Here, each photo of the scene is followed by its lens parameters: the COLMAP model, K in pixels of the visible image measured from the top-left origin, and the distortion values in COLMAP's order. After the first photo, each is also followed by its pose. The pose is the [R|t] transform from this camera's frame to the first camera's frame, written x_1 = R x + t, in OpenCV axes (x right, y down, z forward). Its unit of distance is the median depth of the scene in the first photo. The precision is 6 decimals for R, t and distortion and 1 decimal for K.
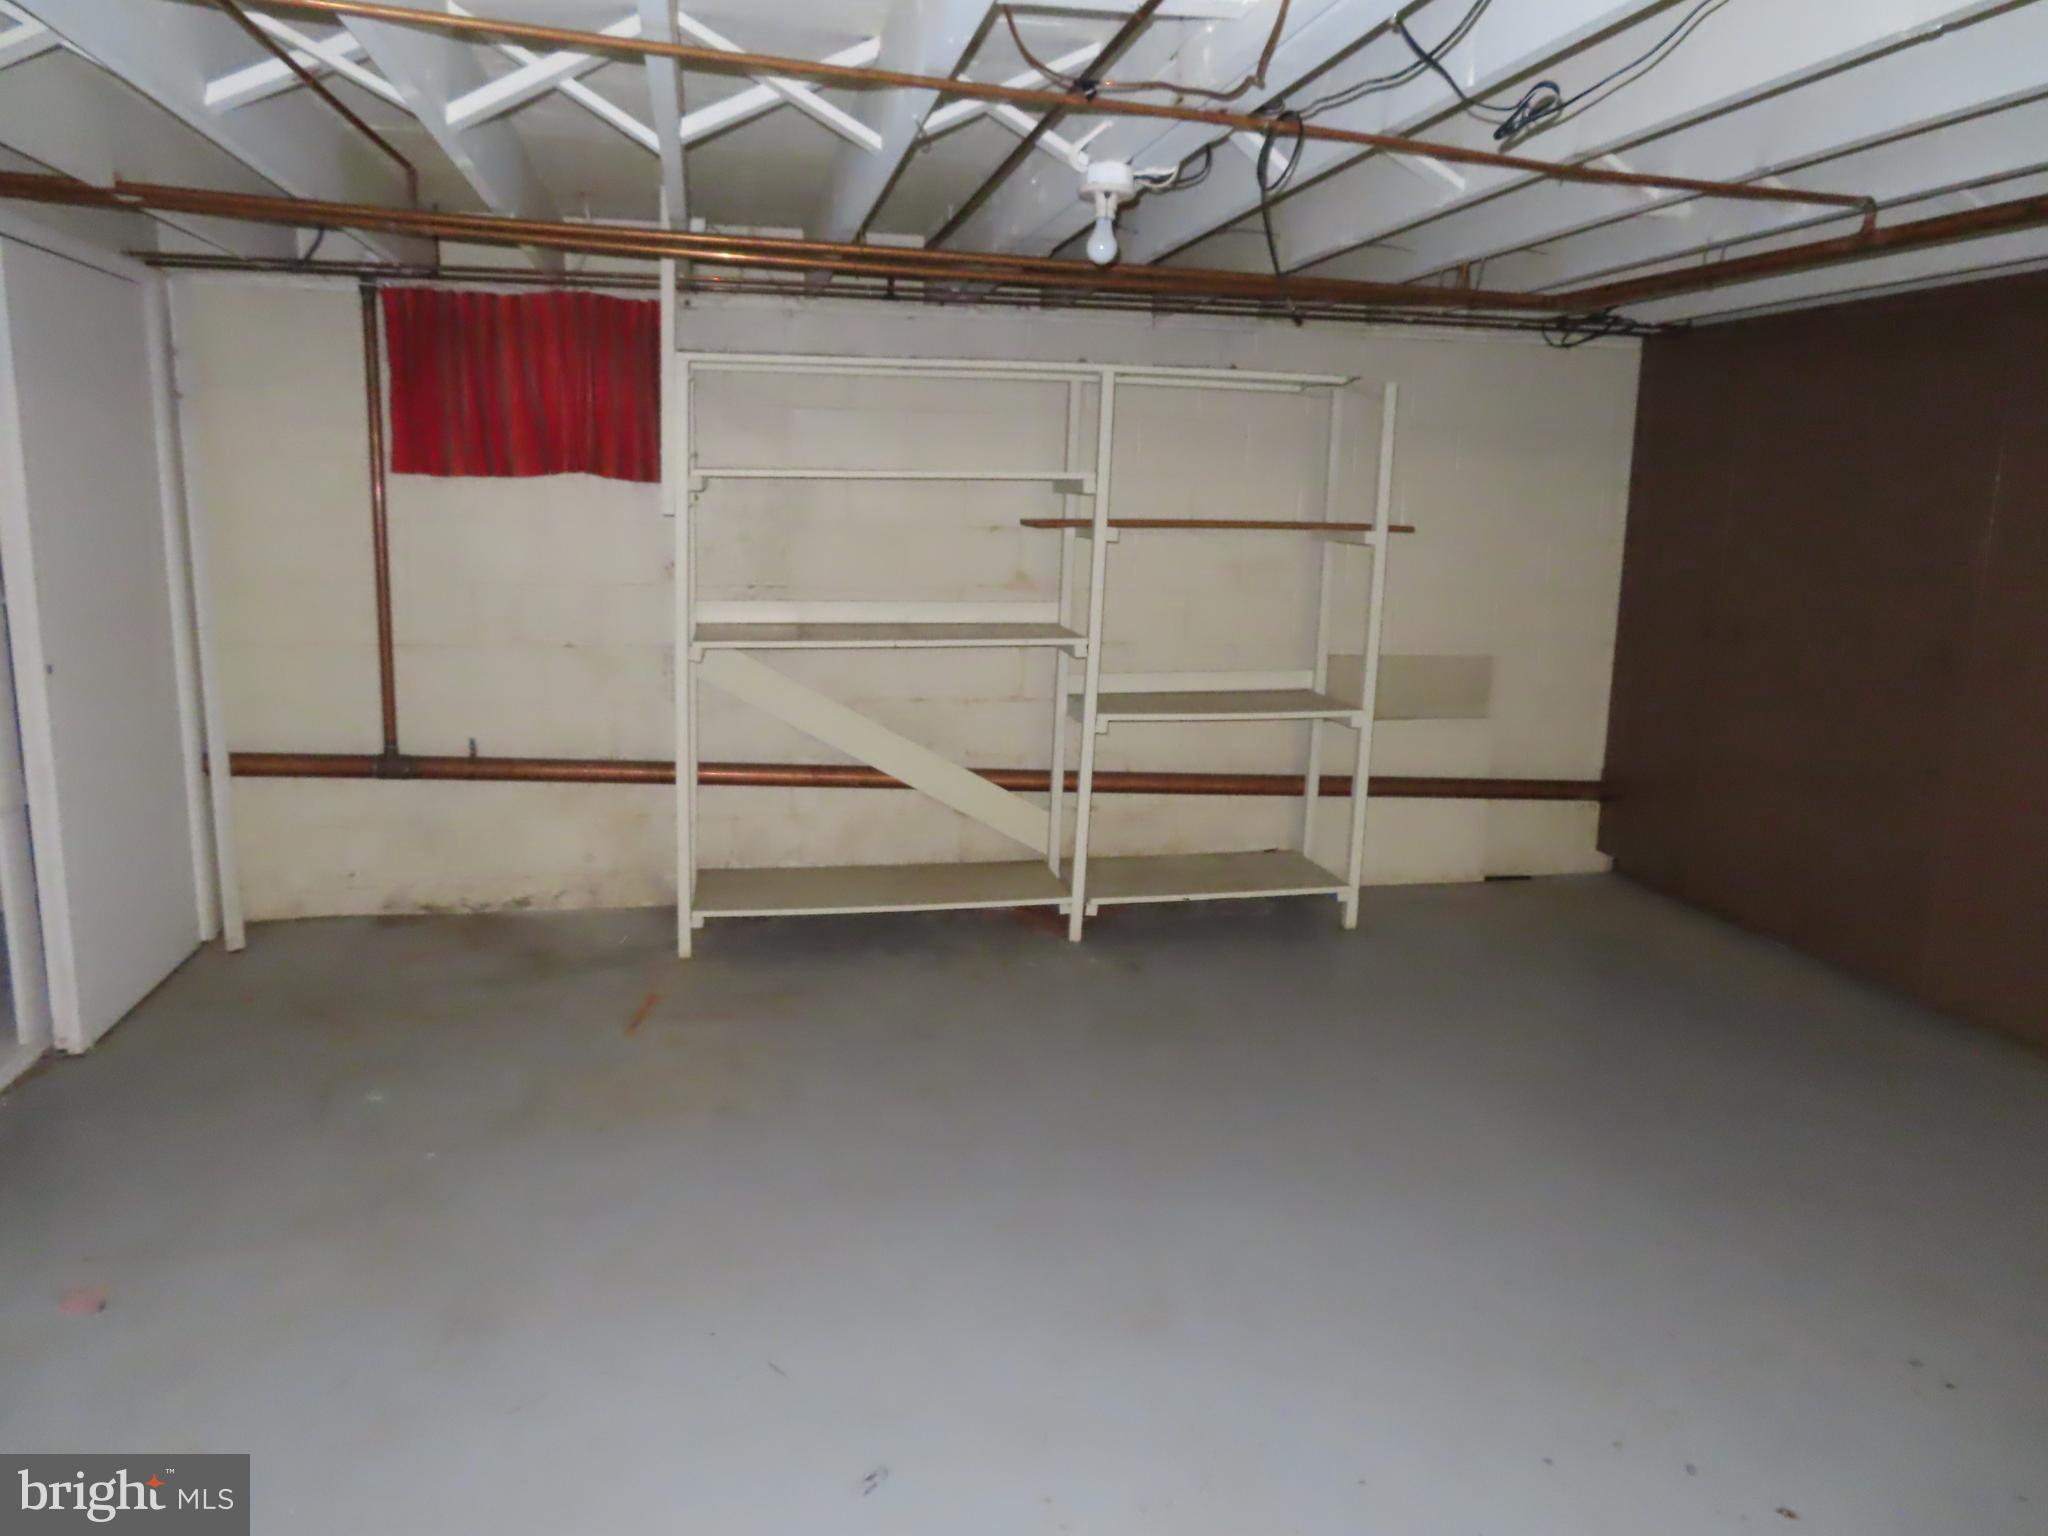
lens RADIAL K [[1452.2, 0, 1030.9], [0, 1452.2, 767.5], [0, 0, 1]] dist [-0.018165, 0.008663]
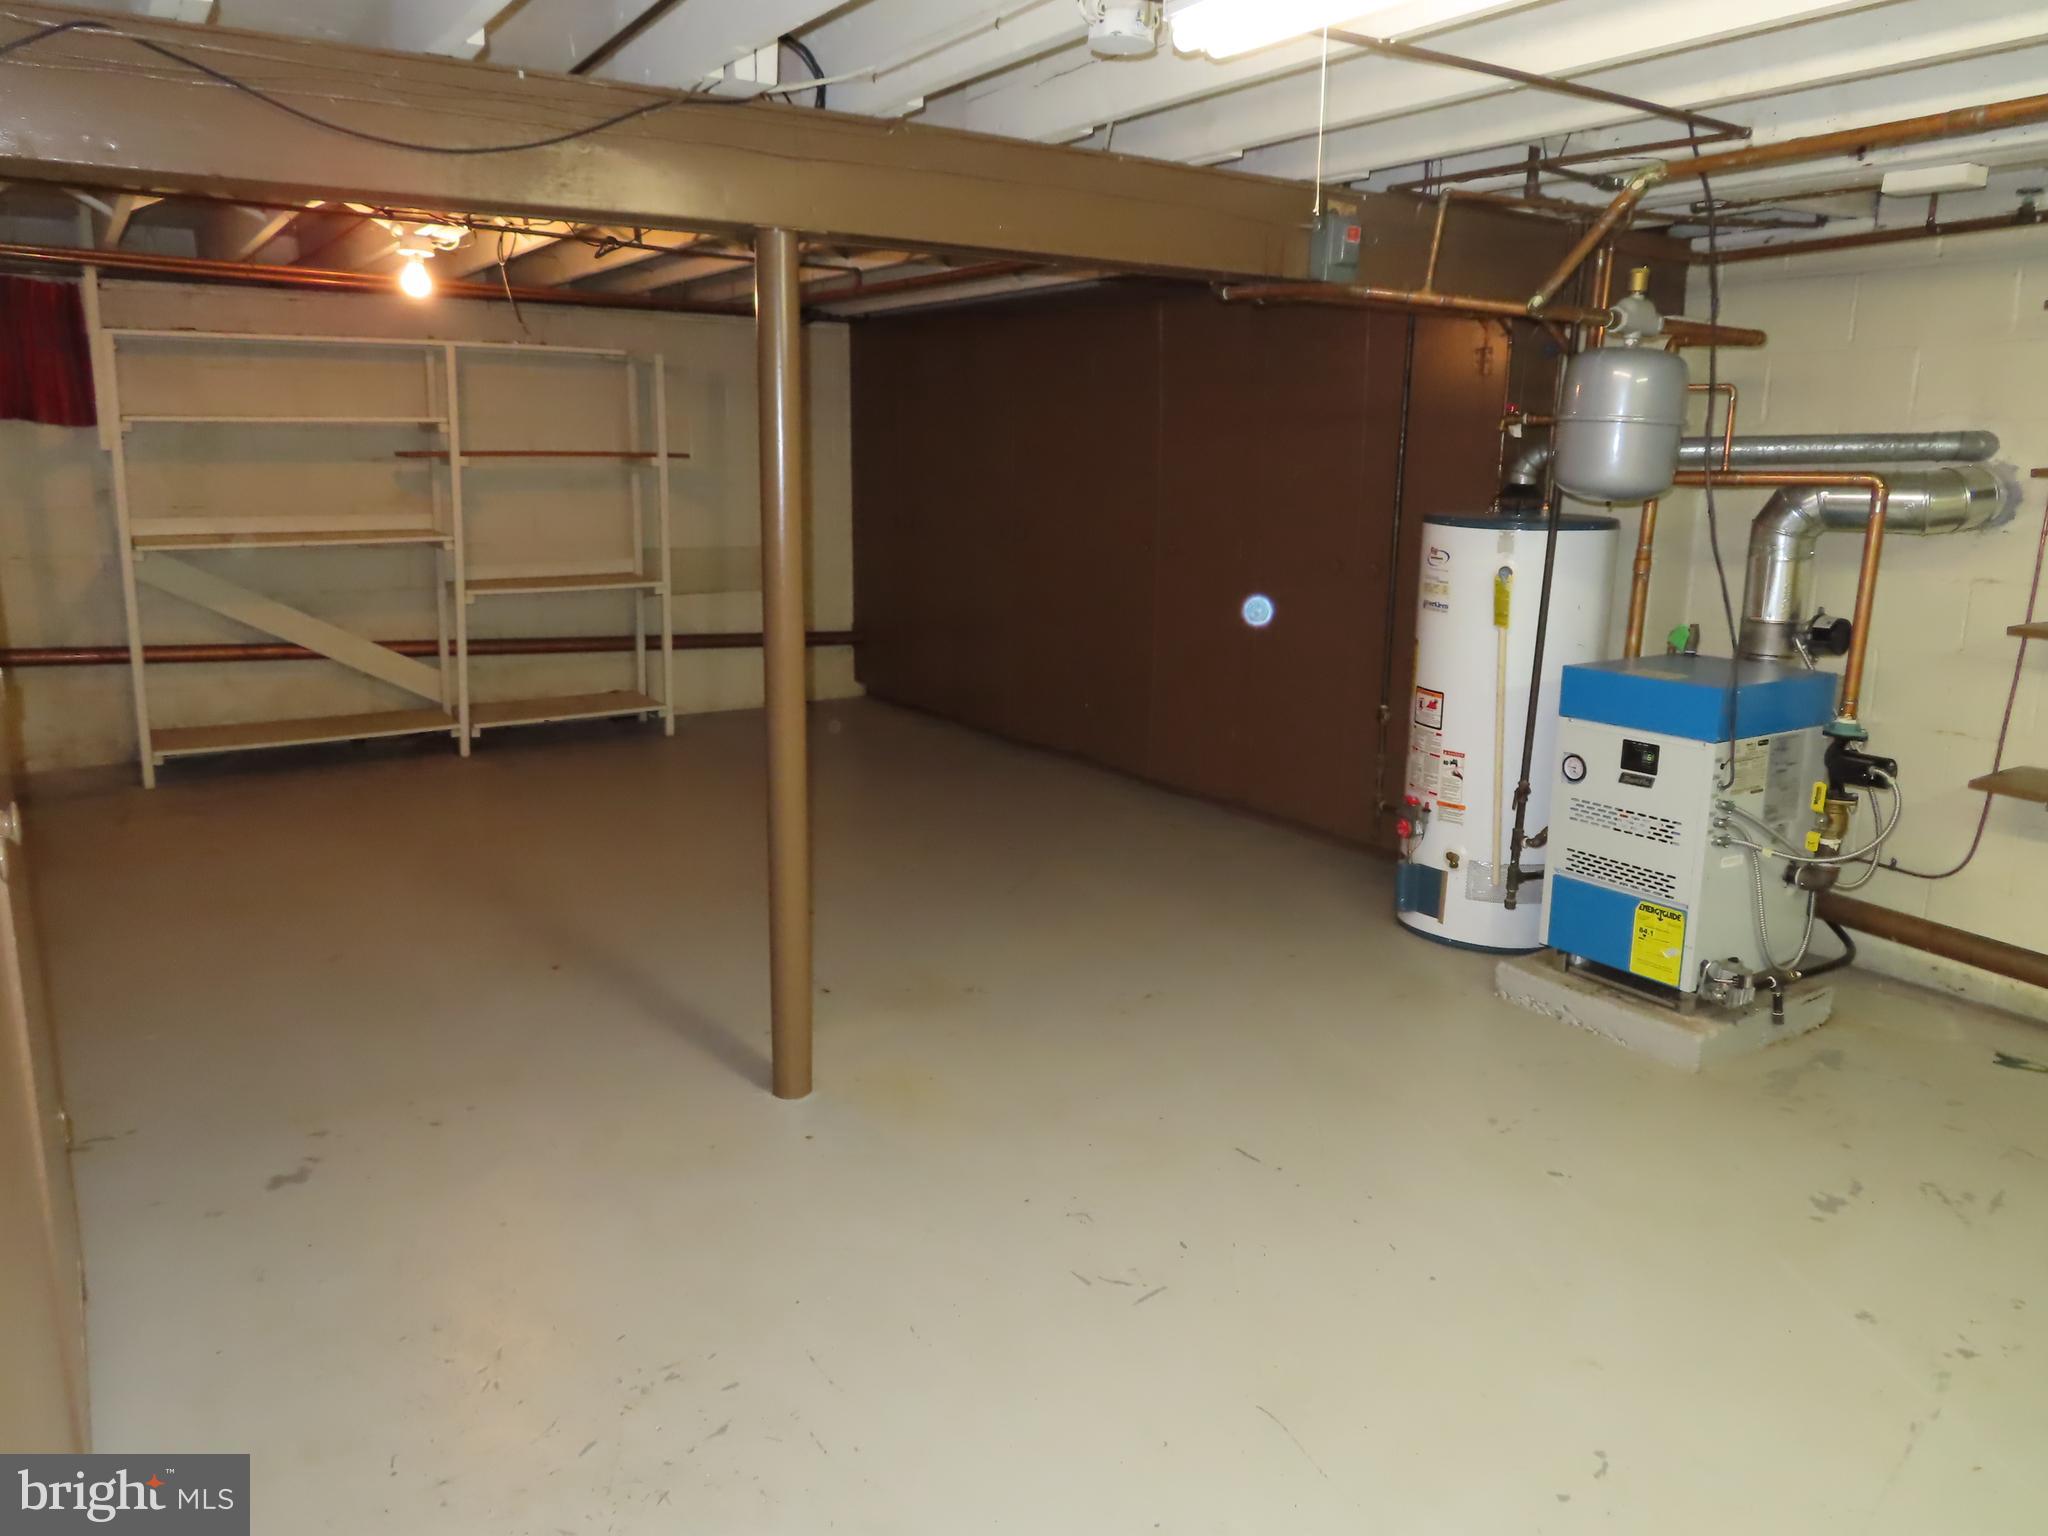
lens RADIAL K [[1452.2, 0, 1030.9], [0, 1452.2, 767.5], [0, 0, 1]] dist [-0.018165, 0.008663]
pose [[0.926700, -0.086665, 0.365671, 0.023956], [0.070117, 0.995832, 0.058322, 0.086728], [-0.369202, -0.028407, 0.928915, -0.489995]]
